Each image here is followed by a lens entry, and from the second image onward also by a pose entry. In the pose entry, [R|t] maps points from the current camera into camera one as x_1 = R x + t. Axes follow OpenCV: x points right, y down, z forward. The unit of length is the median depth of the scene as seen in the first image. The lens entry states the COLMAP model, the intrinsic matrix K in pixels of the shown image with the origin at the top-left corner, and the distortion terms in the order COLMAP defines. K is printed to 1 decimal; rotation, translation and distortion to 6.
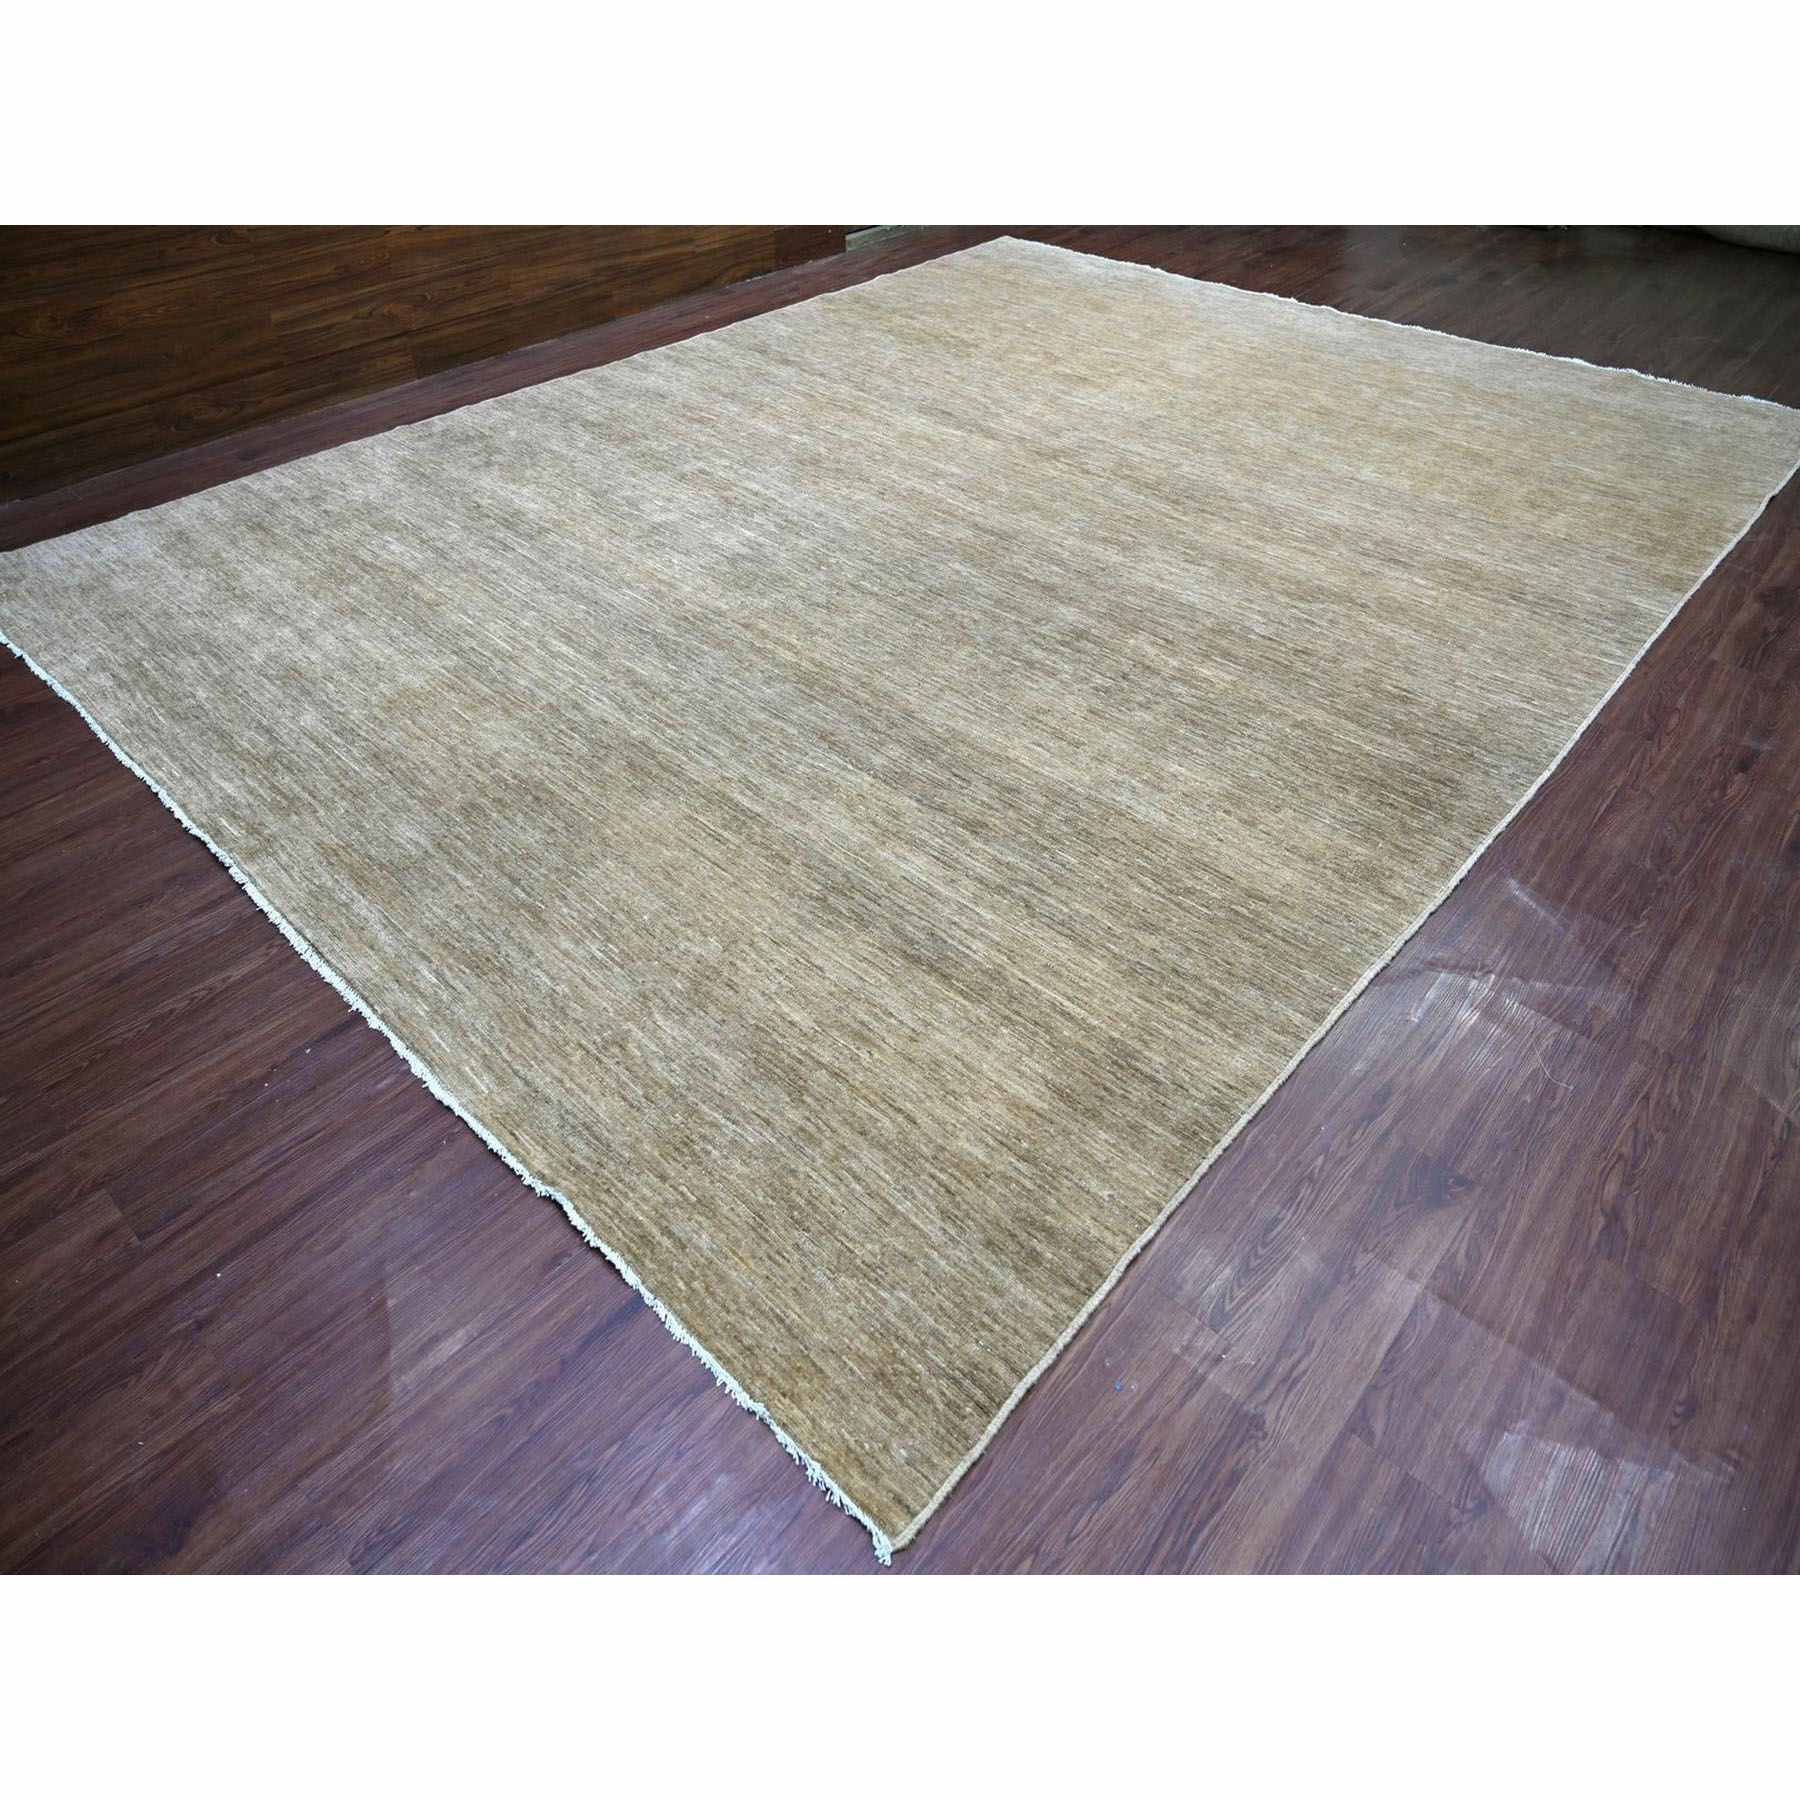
lens RADIAL K [[1113.3, 0, 900.0], [0, 1113.3, 900.0], [0, 0, 1]] dist [-0.008954, 0.001766]
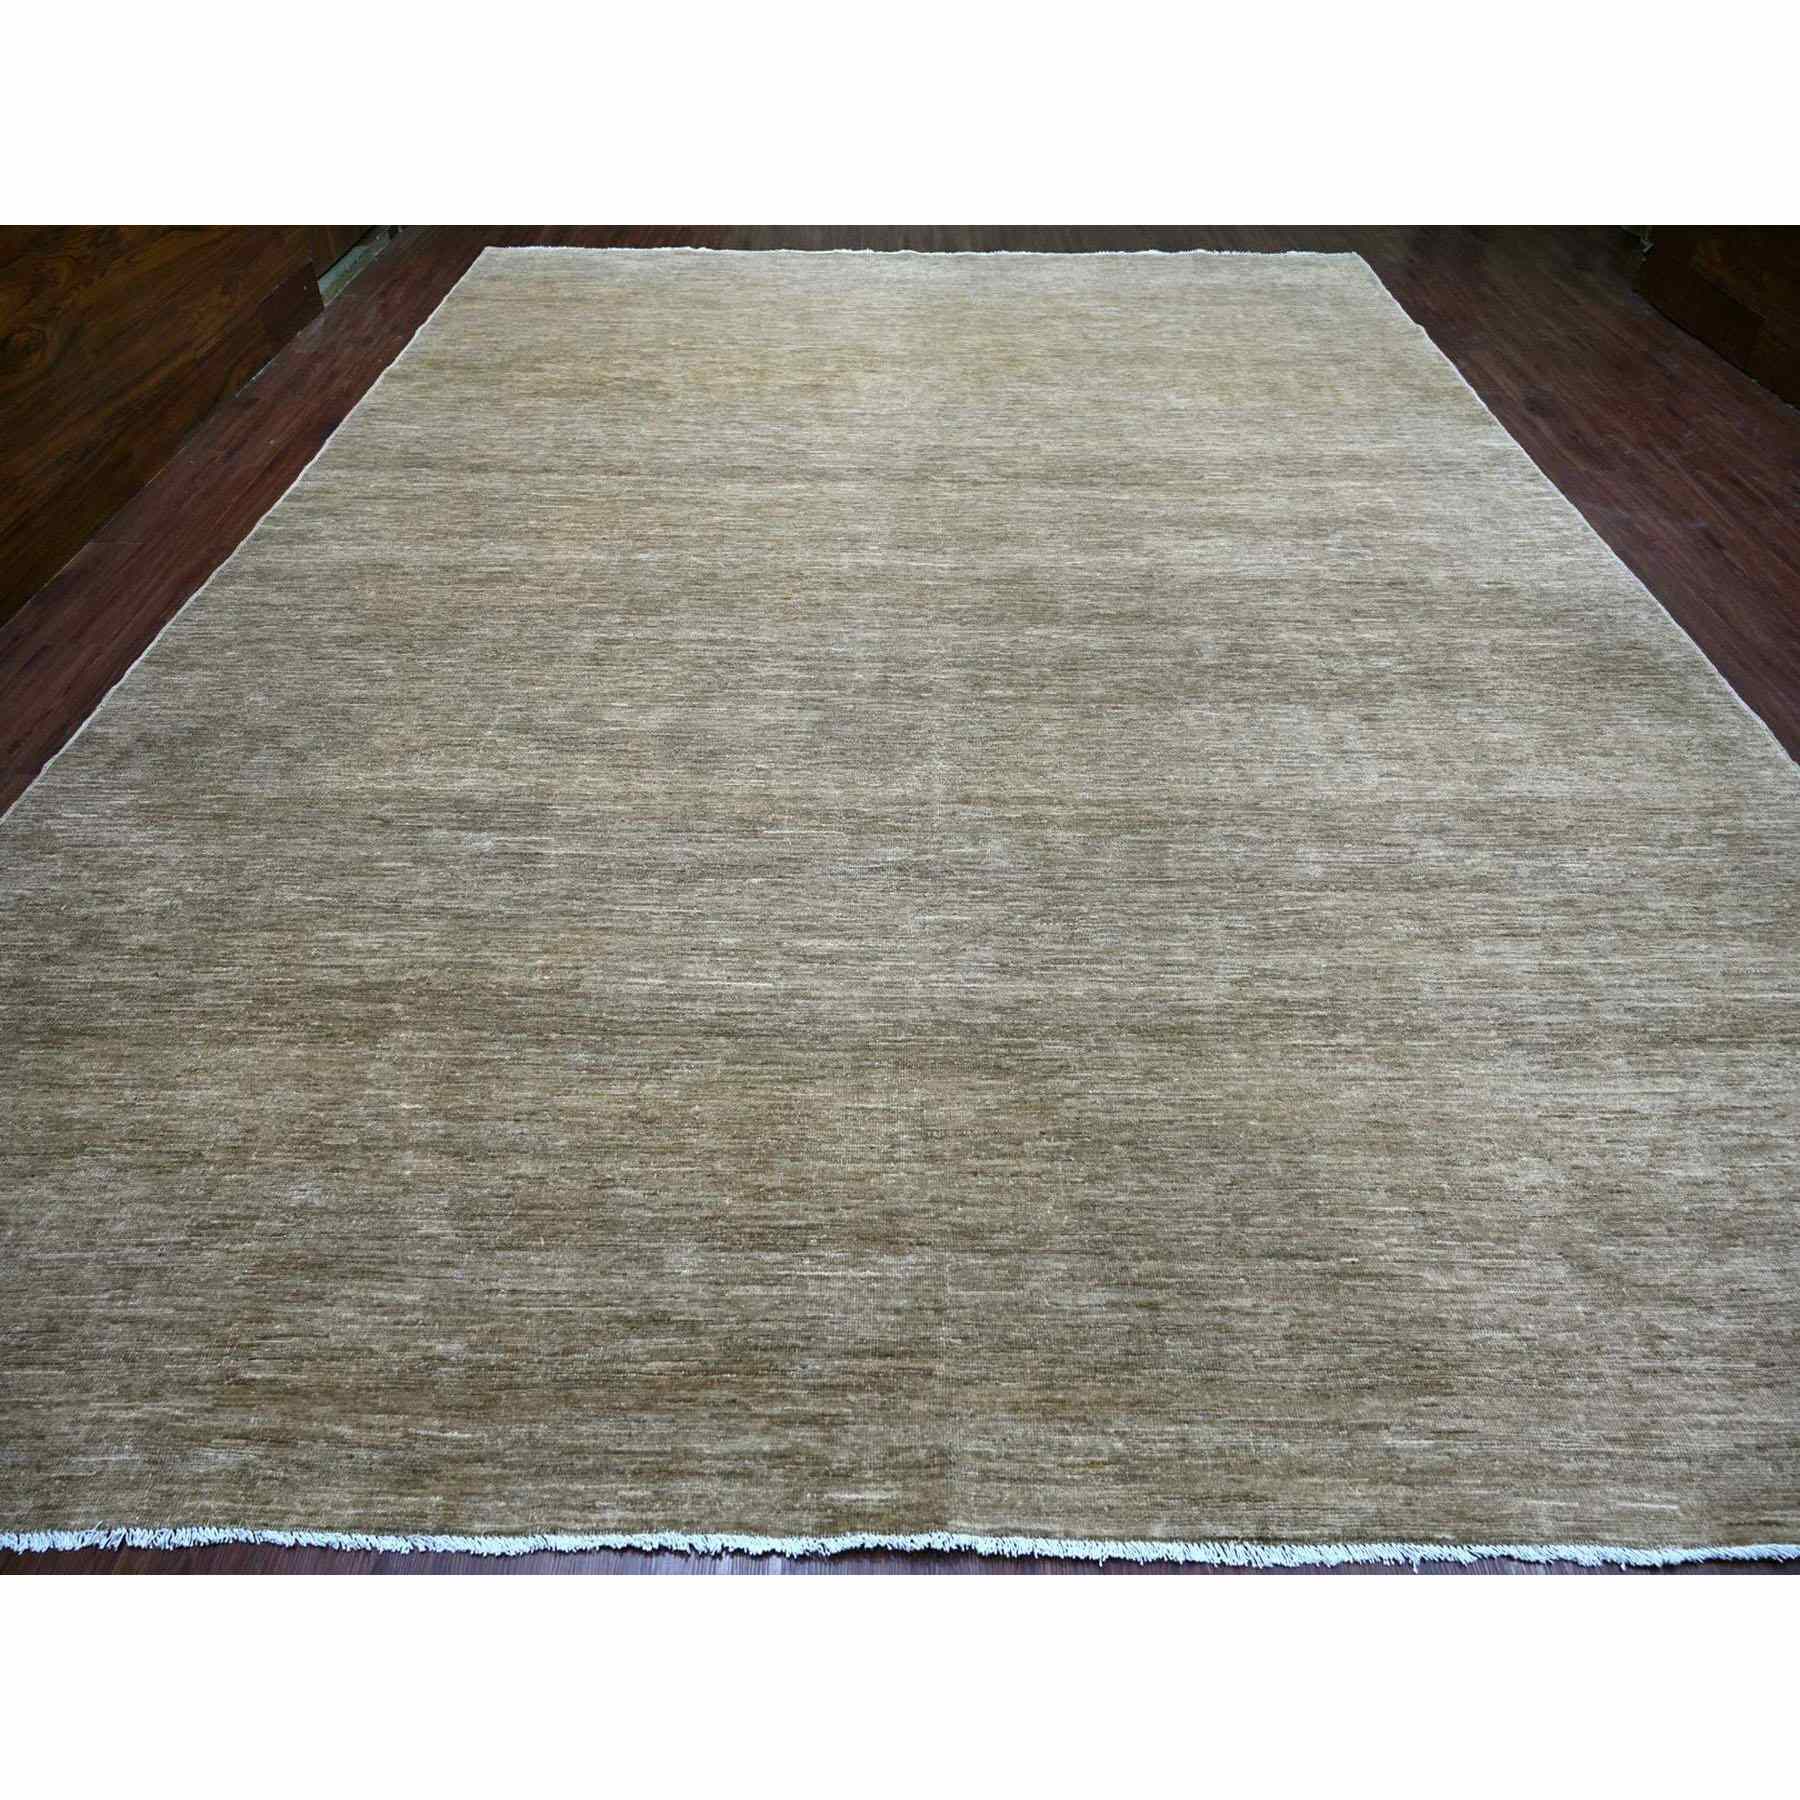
lens RADIAL K [[1113.3, 0, 900.0], [0, 1113.3, 900.0], [0, 0, 1]] dist [-0.008954, 0.001766]
pose [[0.737337, -0.477885, 0.477451, -0.640144], [0.458549, 0.873079, 0.165727, -0.375948], [-0.496051, 0.096738, 0.862888, 0.414151]]
